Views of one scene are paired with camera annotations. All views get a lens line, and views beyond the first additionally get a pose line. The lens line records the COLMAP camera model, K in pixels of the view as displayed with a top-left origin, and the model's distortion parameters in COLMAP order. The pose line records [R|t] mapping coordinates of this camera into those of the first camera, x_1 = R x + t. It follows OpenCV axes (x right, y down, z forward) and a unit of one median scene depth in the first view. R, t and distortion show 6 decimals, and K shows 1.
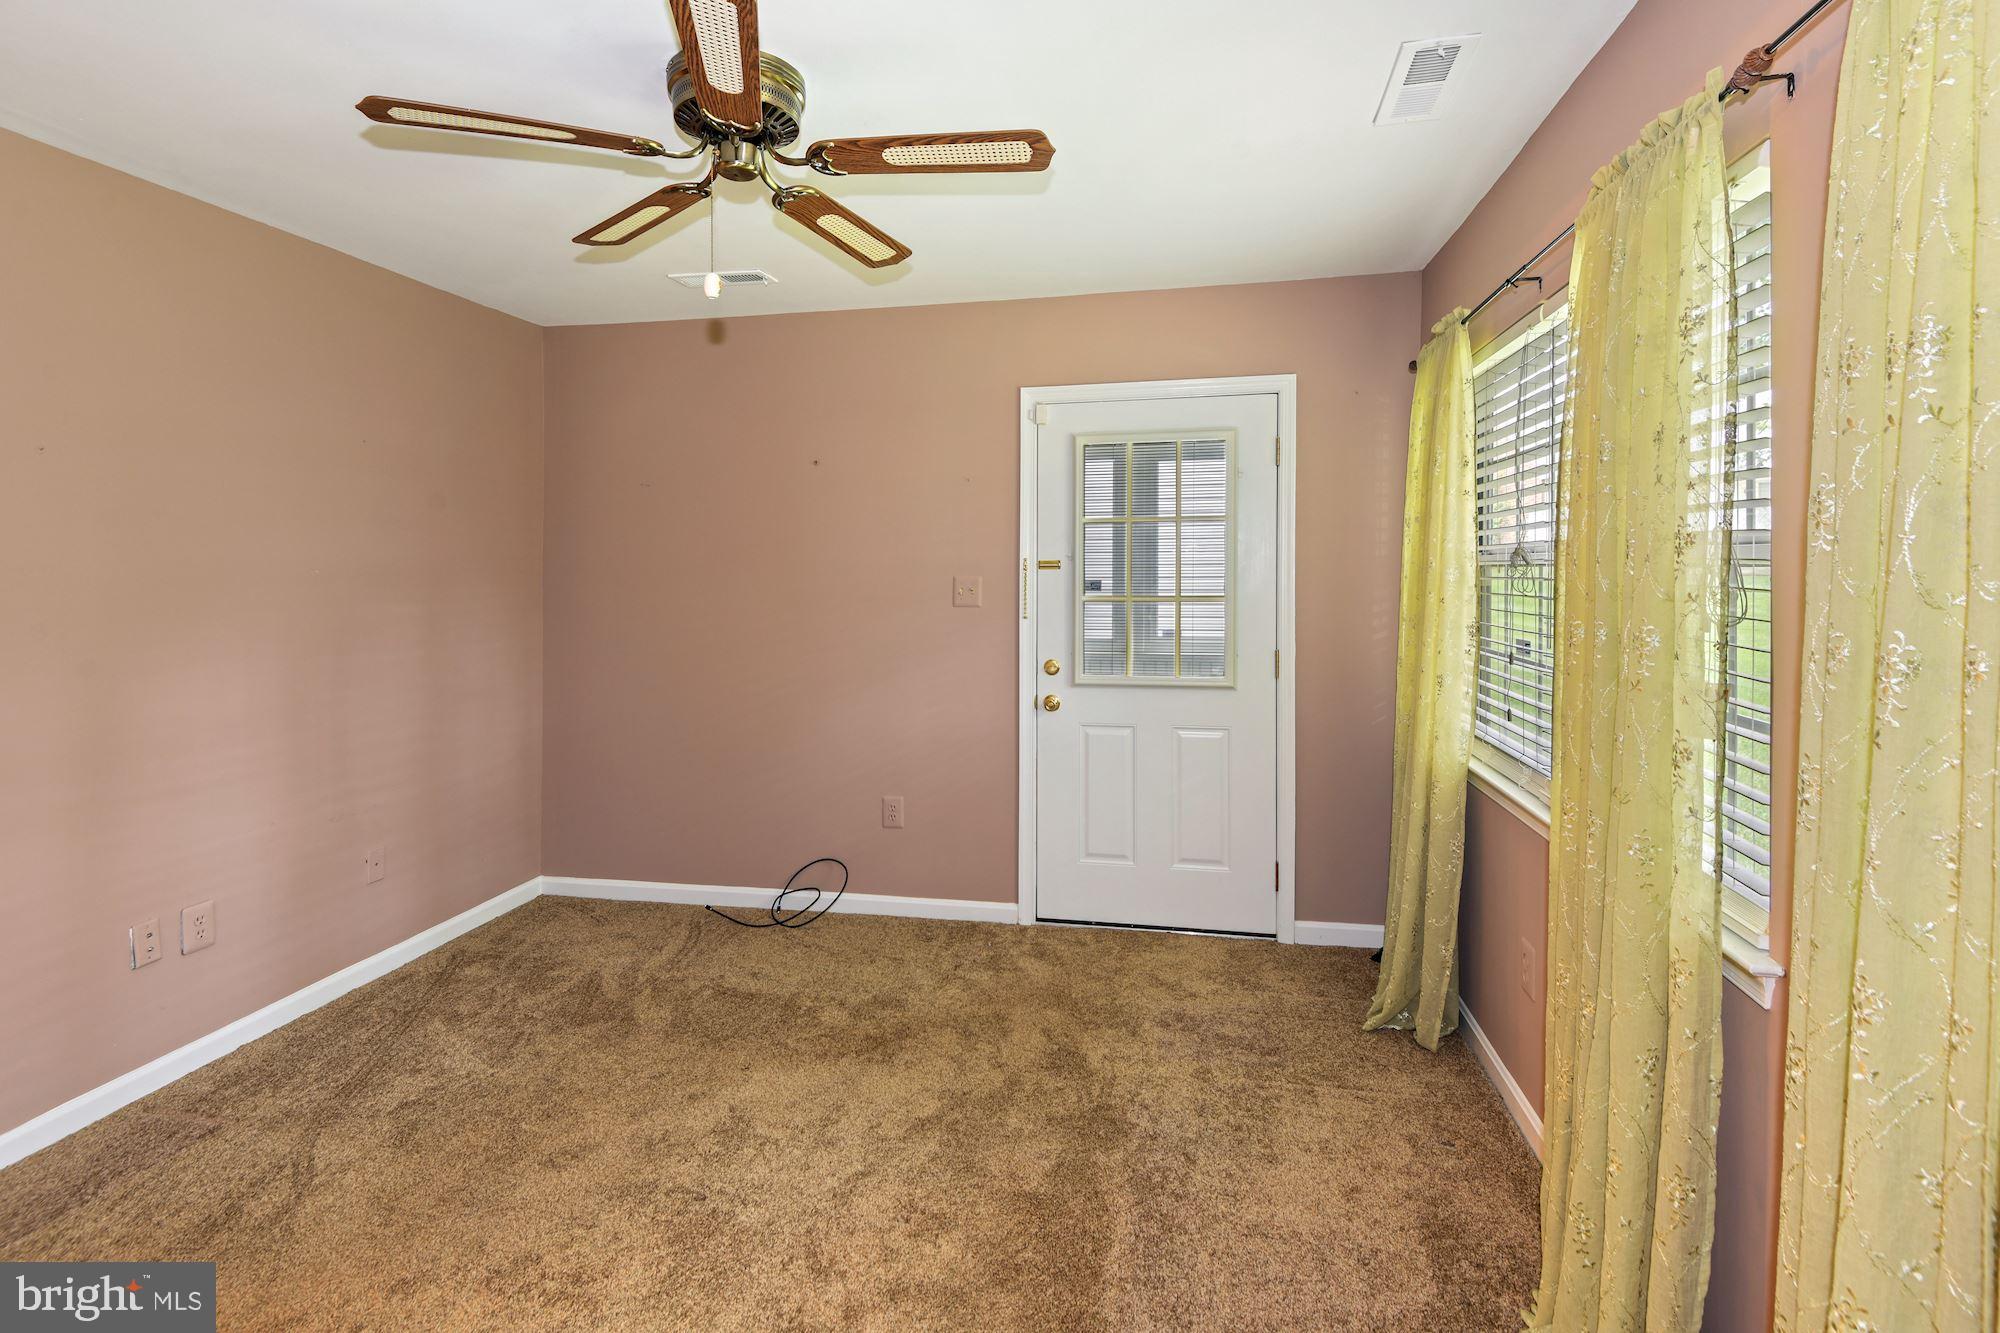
lens RADIAL K [[959.6, 0, 1001.2], [0, 959.6, 569.6], [0, 0, 1]] dist [0.042538, -0.019481]
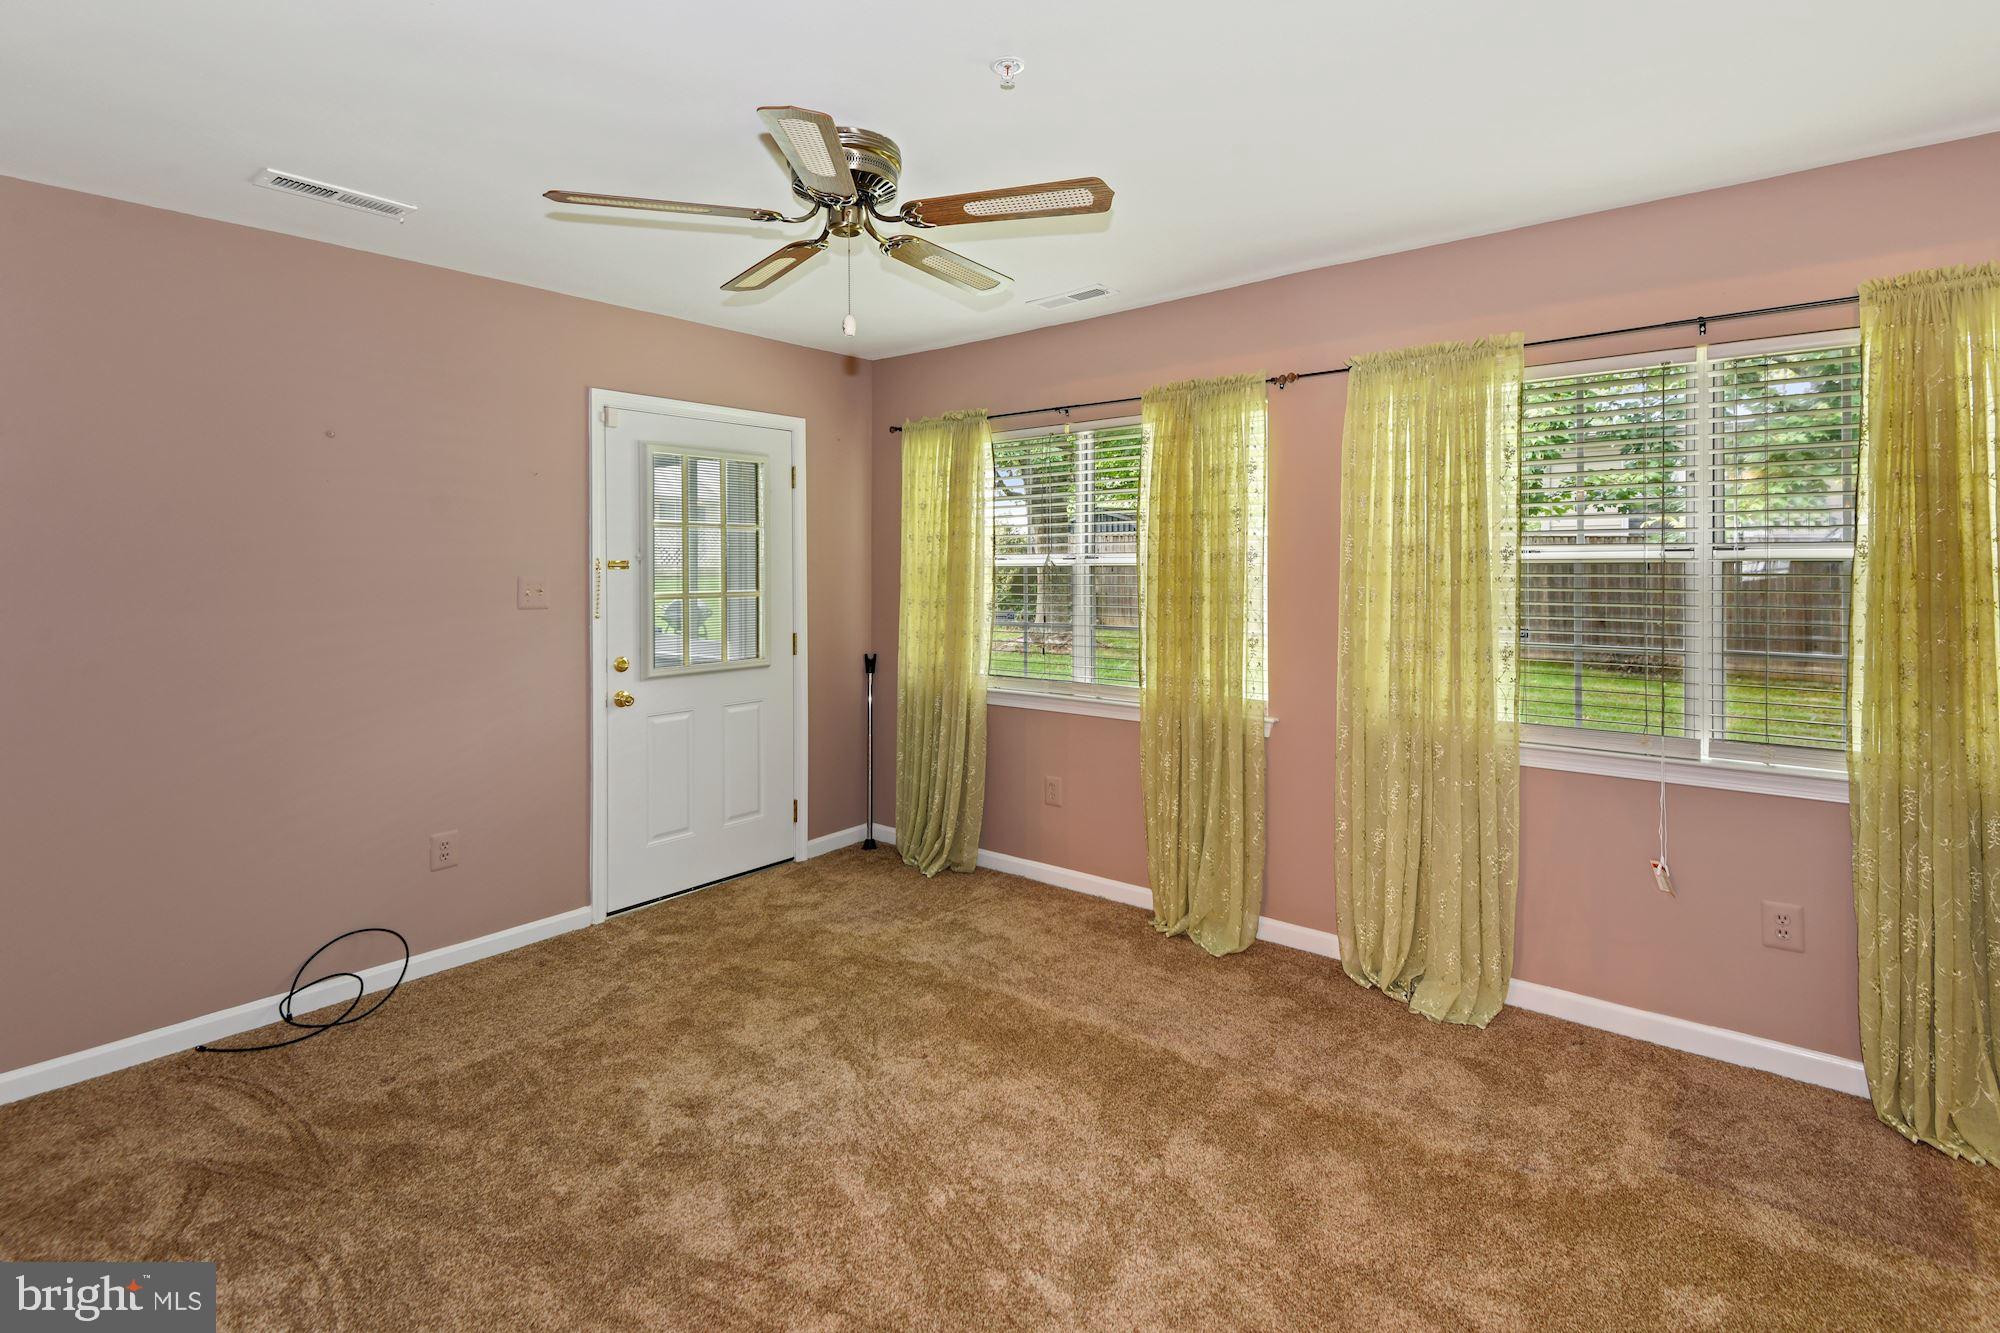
lens RADIAL K [[959.6, 0, 1001.2], [0, 959.6, 569.6], [0, 0, 1]] dist [0.042538, -0.019481]
pose [[0.478102, -0.000064, 0.878304, -0.666572], [0.001974, 0.999998, -0.001001, 0.001607], [-0.878302, 0.002213, 0.478101, 0.149189]]
